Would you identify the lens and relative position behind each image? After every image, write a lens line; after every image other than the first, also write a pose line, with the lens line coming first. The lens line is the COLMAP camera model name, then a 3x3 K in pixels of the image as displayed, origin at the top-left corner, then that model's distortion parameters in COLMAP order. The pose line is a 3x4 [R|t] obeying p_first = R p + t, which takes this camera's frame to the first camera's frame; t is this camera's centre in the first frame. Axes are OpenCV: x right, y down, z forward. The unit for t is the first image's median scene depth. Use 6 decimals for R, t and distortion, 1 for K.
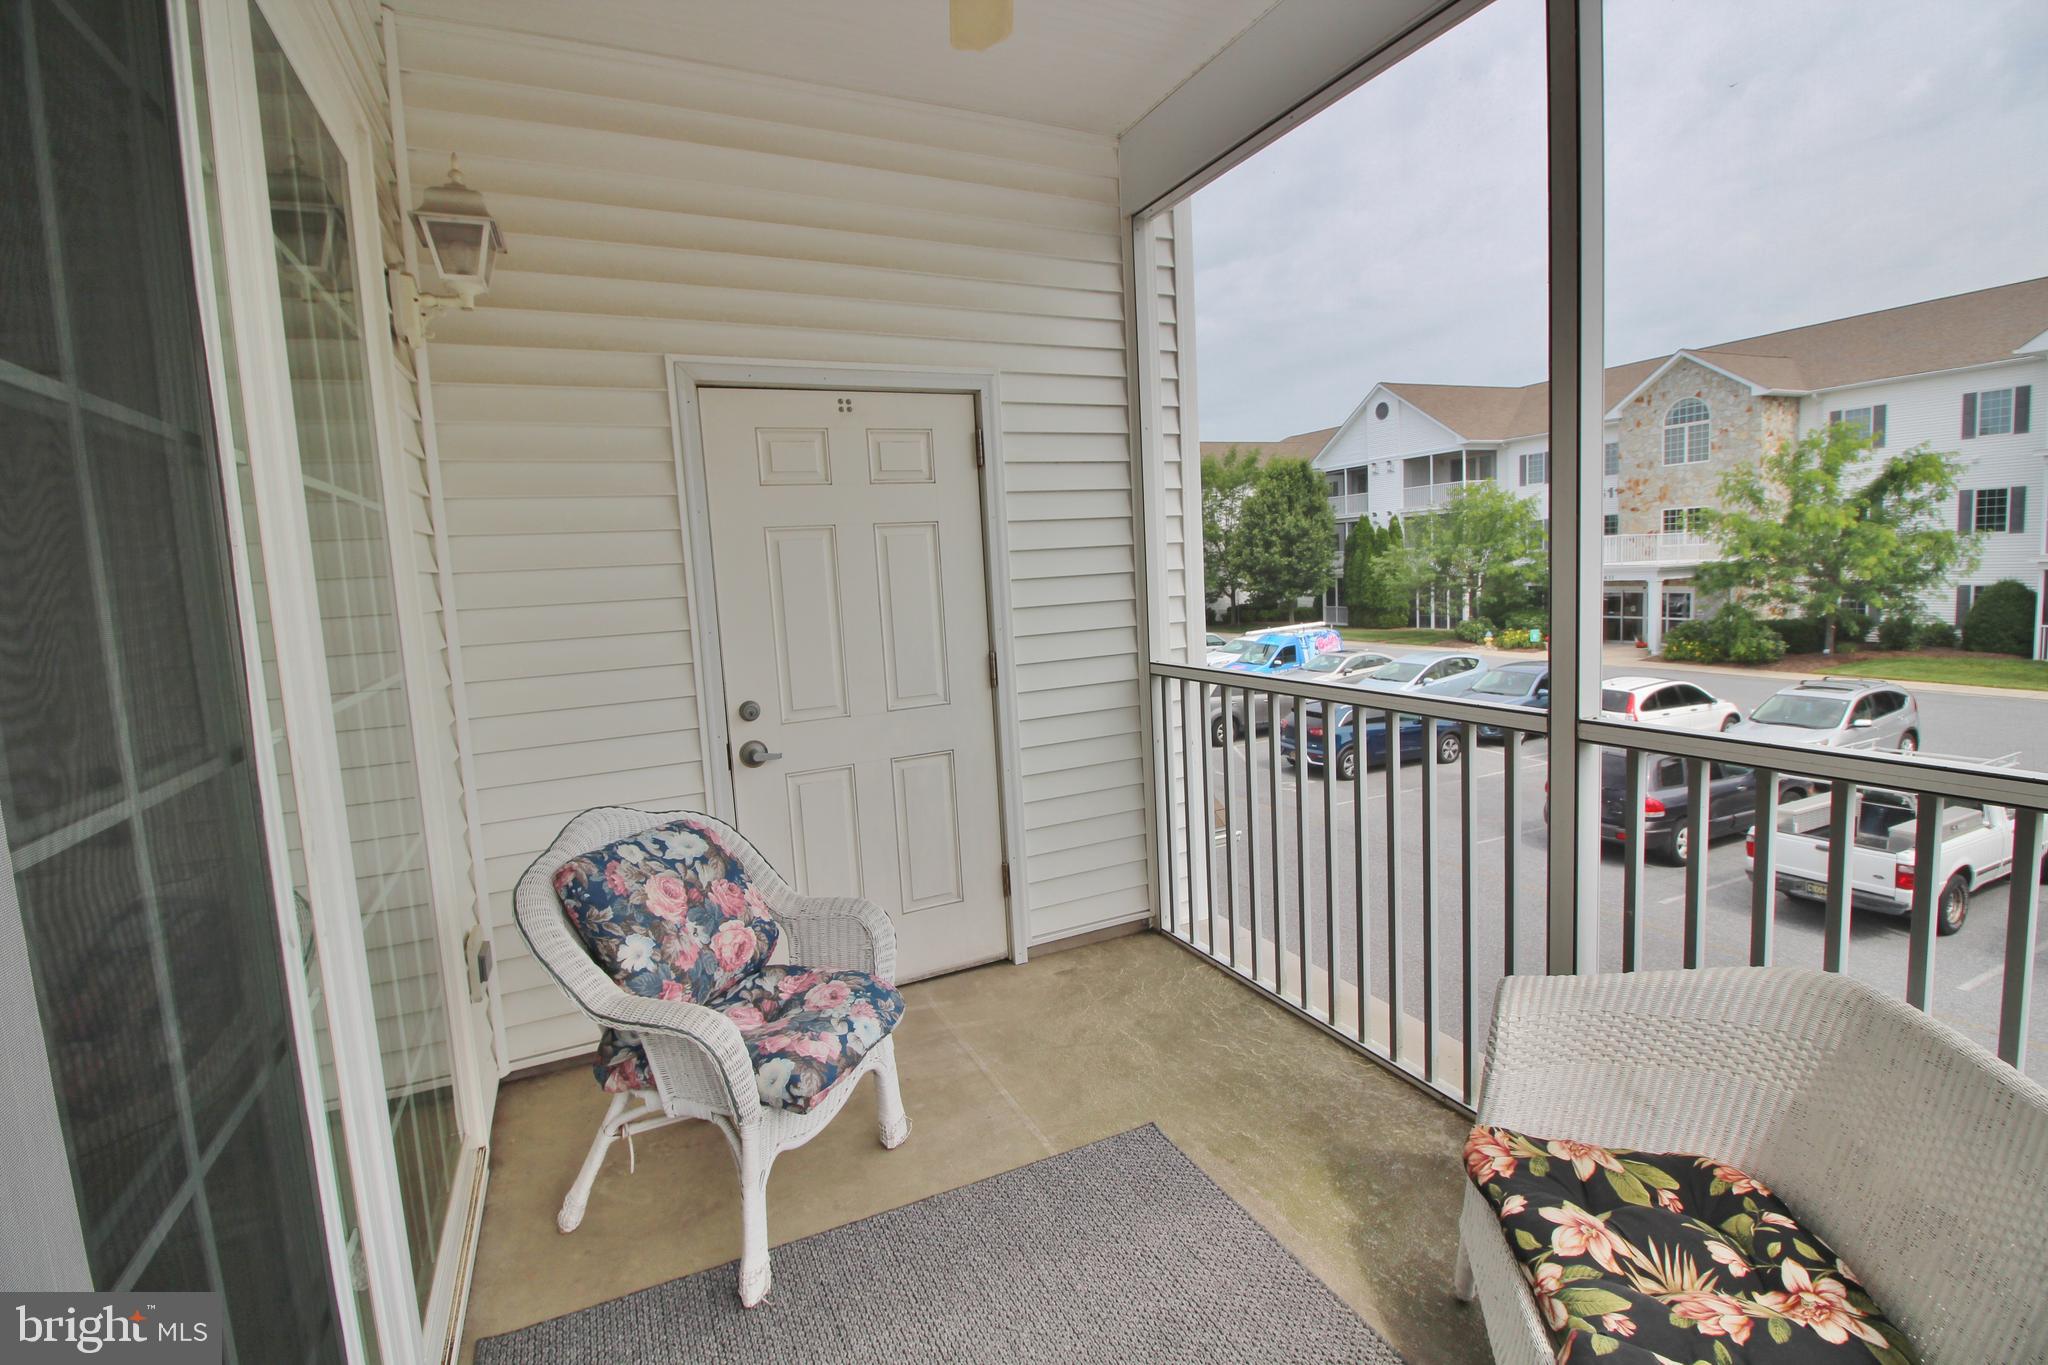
lens RADIAL K [[959.3, 0, 1019.6], [0, 959.3, 674.2], [0, 0, 1]] dist [-0.001066, -0.013169]
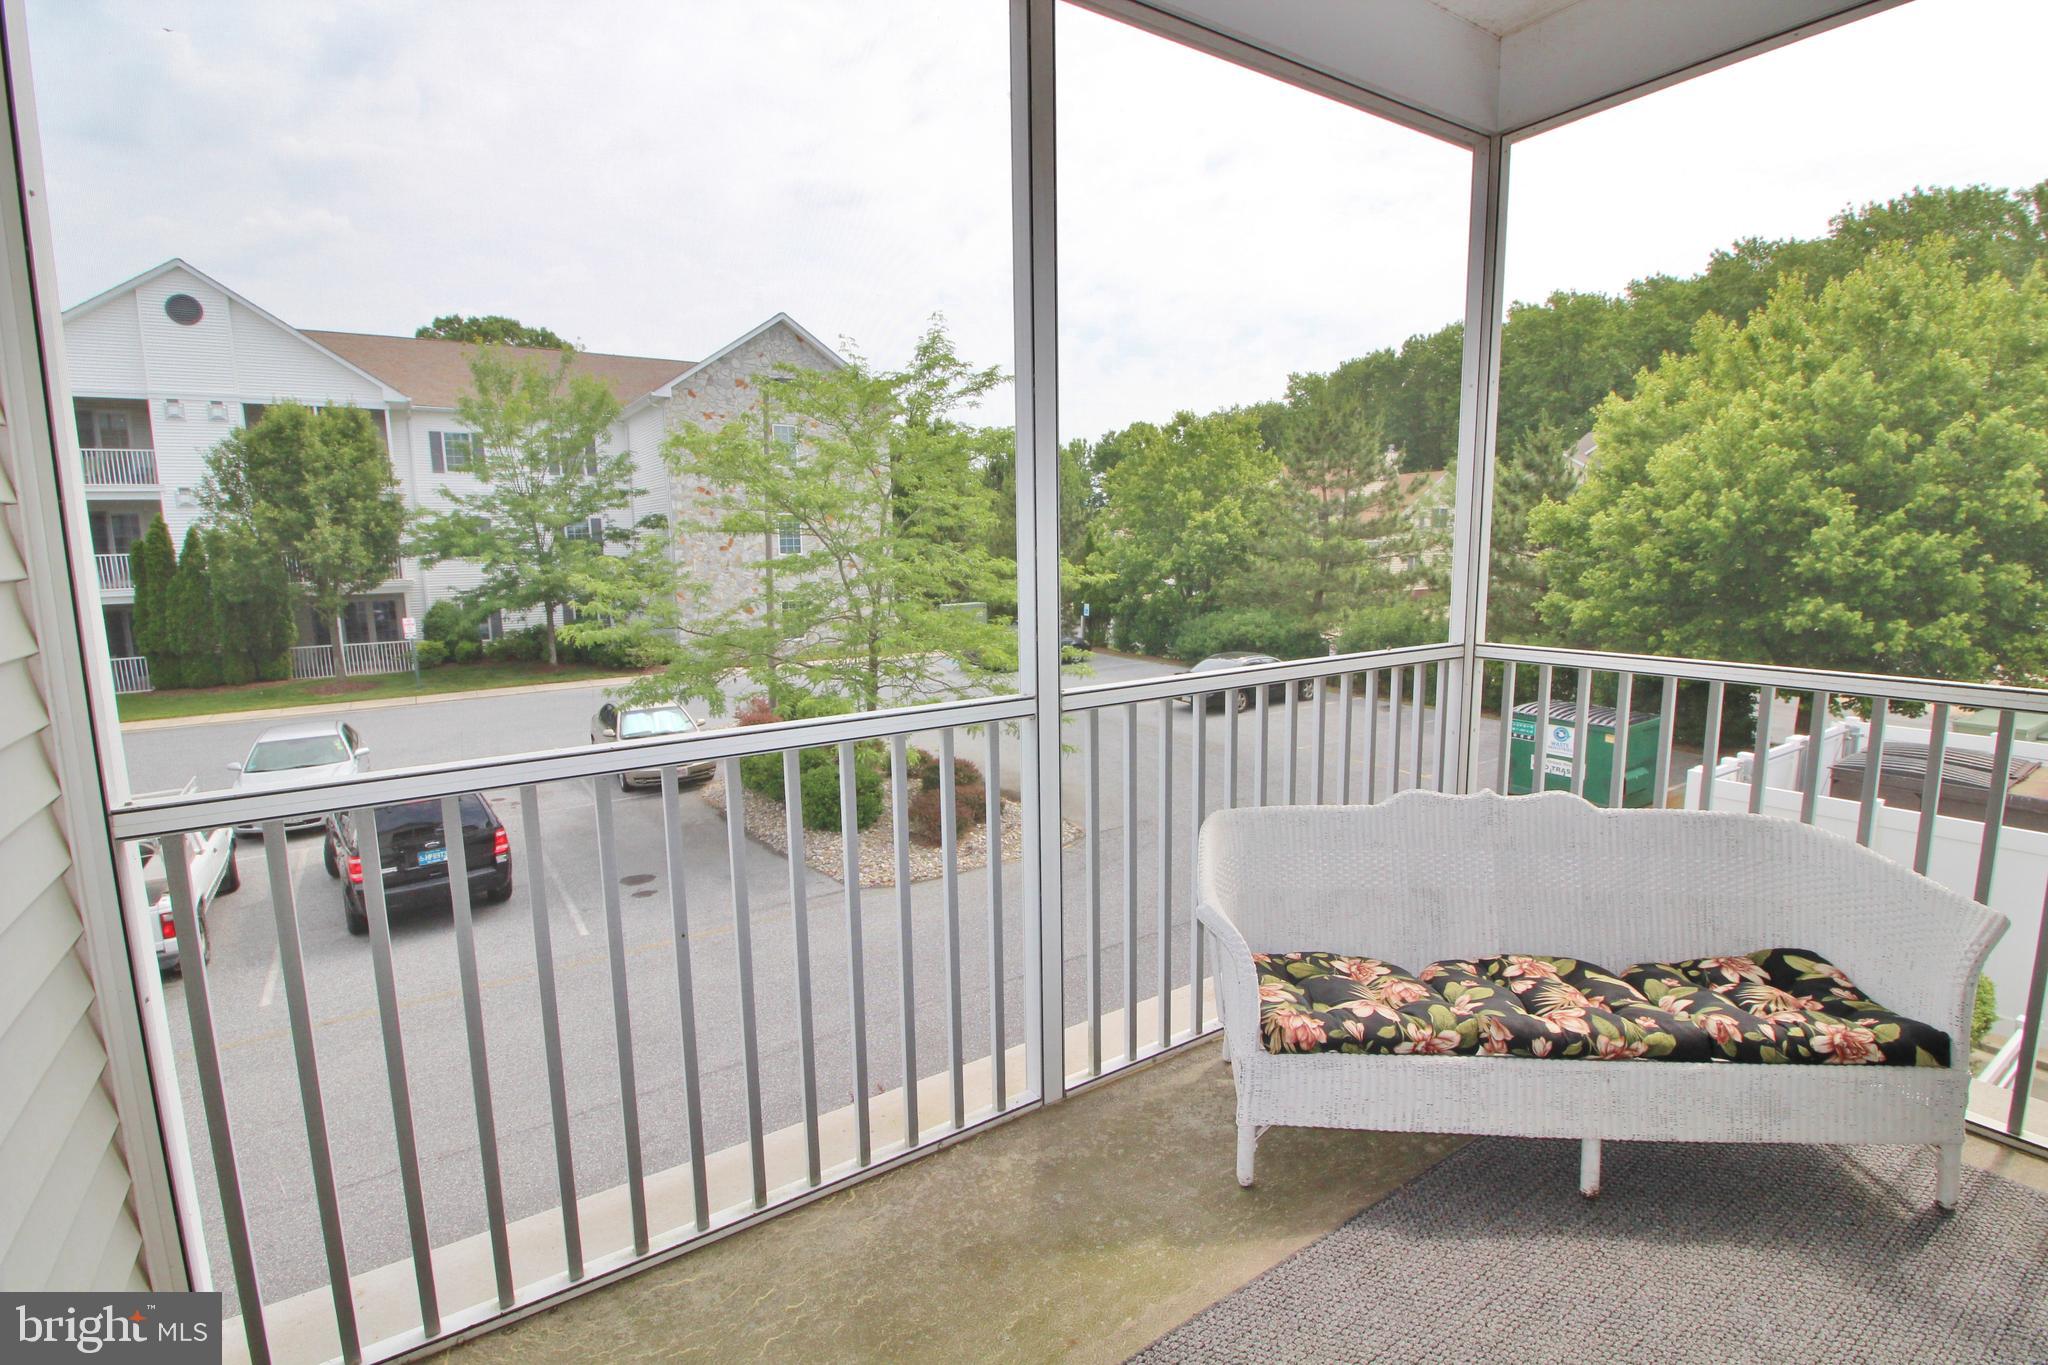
lens RADIAL K [[959.3, 0, 1019.6], [0, 959.3, 674.2], [0, 0, 1]] dist [-0.001066, -0.013169]
pose [[-0.170234, -0.084939, 0.981736, -0.498836], [0.129406, 0.985723, 0.107723, -0.101360], [-0.976870, 0.145380, -0.156812, 1.172077]]
